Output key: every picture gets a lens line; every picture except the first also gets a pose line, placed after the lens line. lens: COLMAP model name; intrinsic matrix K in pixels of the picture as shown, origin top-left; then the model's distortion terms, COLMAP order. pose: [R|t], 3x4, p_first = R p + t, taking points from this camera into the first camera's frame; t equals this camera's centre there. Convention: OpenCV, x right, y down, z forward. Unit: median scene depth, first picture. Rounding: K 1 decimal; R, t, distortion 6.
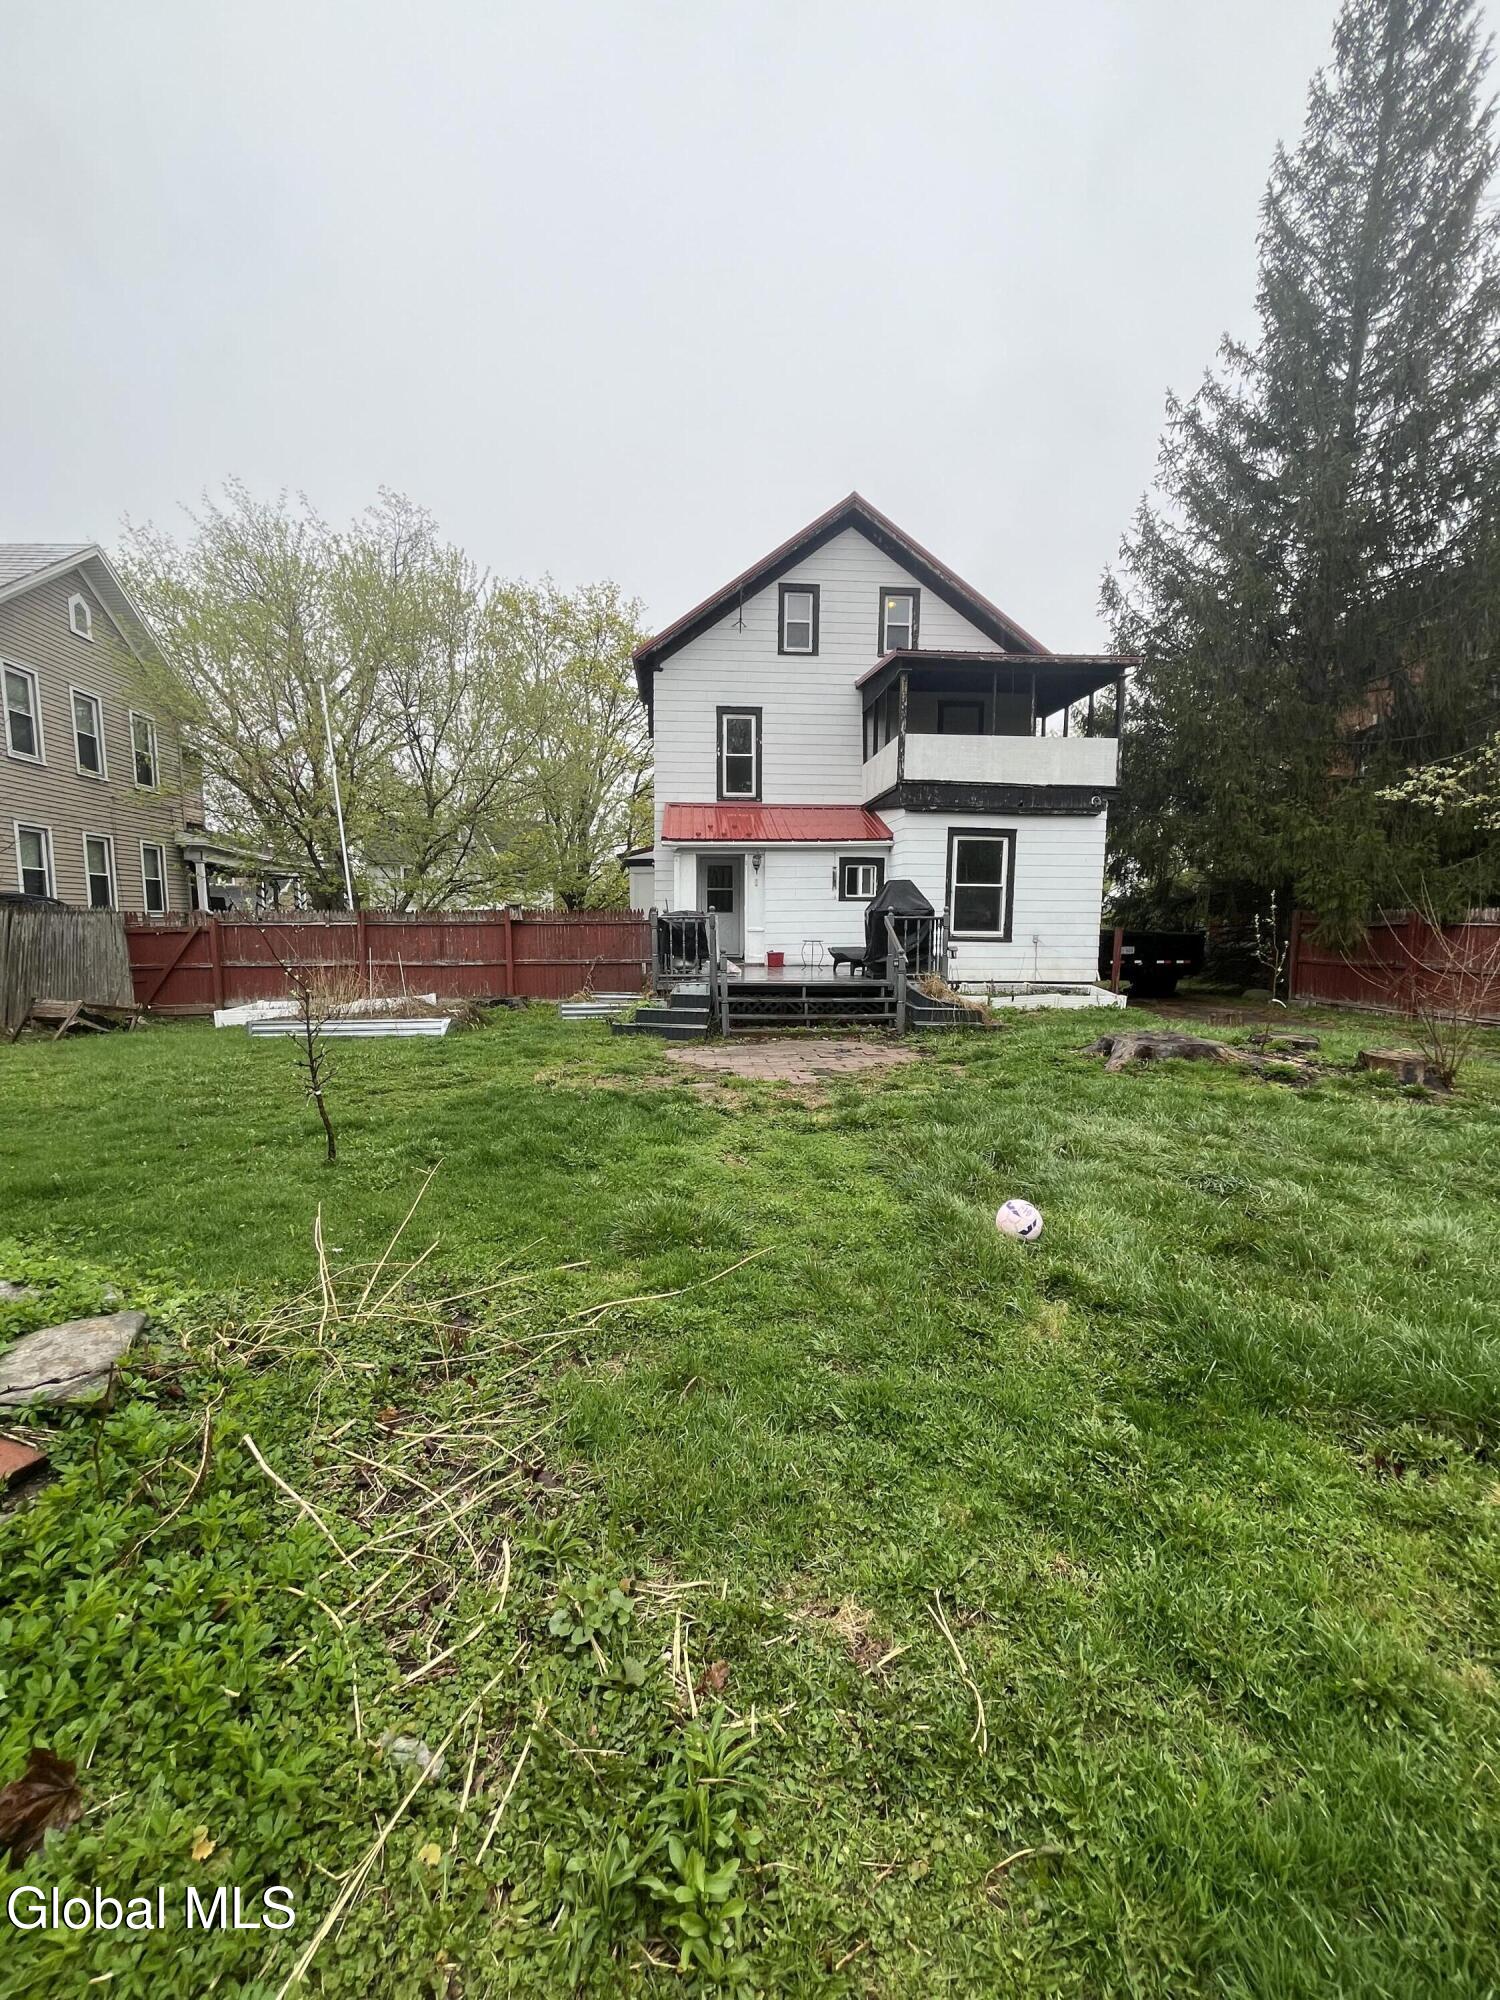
lens RADIAL K [[805.2, 0, 743.5], [0, 805.2, 1002.7], [0, 0, 1]] dist [-0.000527, -0.000139]
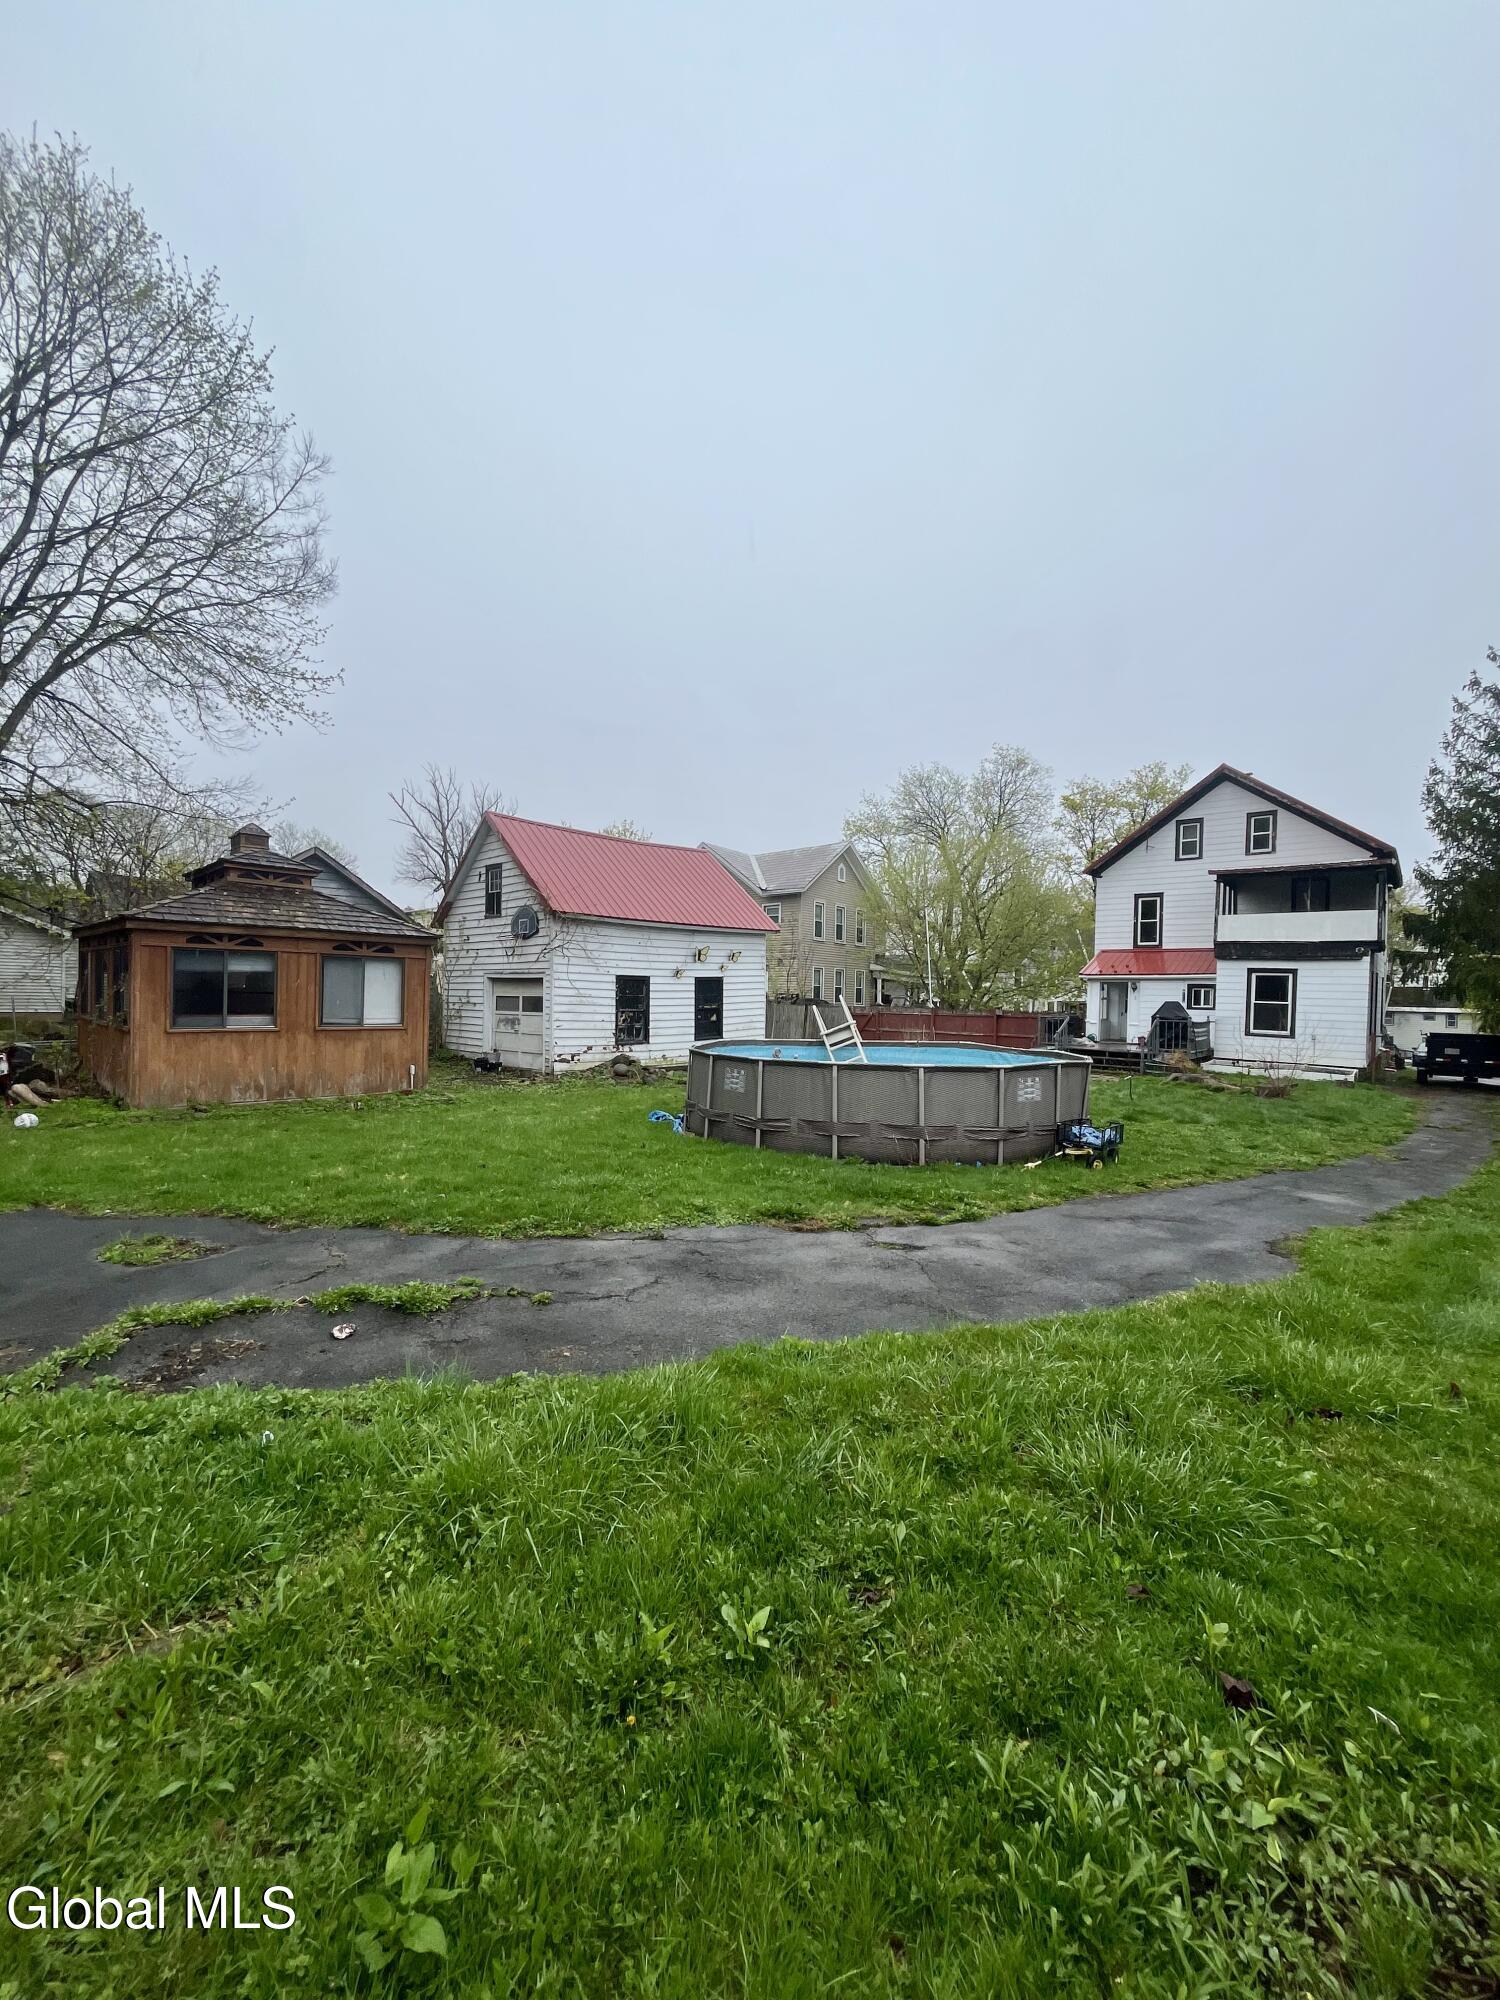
lens RADIAL K [[805.2, 0, 739.8], [0, 805.2, 995.0], [0, 0, 1]] dist [-0.000527, -0.000139]
pose [[0.712806, 0.014753, -0.701206, 0.634186], [-0.094020, 0.992765, -0.074689, 0.058860], [0.695030, 0.119166, 0.709036, -0.859911]]
